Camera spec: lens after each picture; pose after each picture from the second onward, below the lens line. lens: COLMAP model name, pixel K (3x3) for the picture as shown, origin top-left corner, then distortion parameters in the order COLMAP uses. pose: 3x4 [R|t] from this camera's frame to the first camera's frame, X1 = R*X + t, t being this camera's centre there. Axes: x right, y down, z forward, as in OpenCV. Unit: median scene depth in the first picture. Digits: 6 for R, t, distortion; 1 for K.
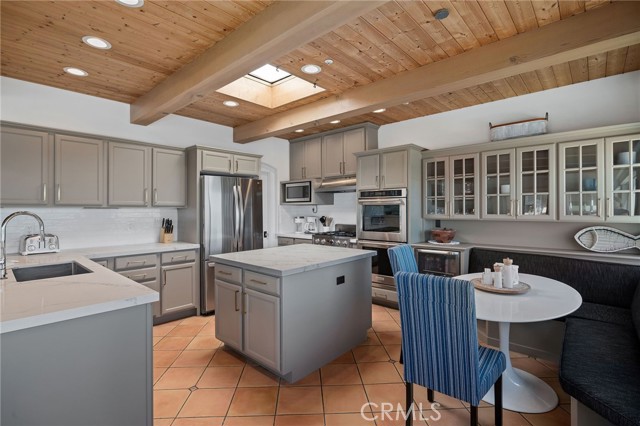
lens RADIAL K [[307.0, 0, 320.5], [0, 307.0, 206.2], [0, 0, 1]] dist [-0.000490, 0.000802]
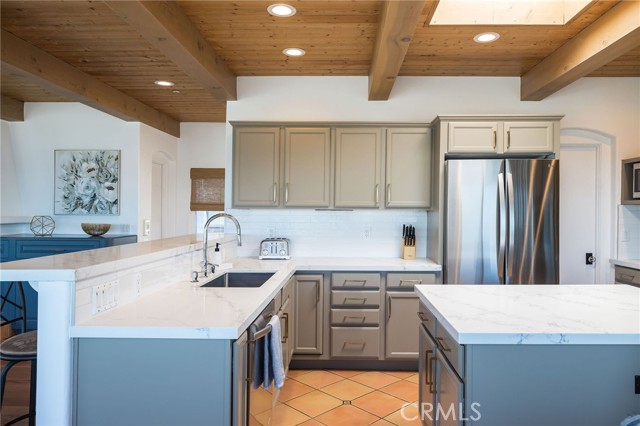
lens RADIAL K [[446.3, 0, 336.9], [0, 446.3, 209.3], [0, 0, 1]] dist [0.007954, -0.002366]
pose [[0.661967, 0.000207, -0.749533, 0.181446], [0.002895, 0.999992, 0.002833, 0.000631], [0.749527, -0.004045, 0.661961, 0.206730]]
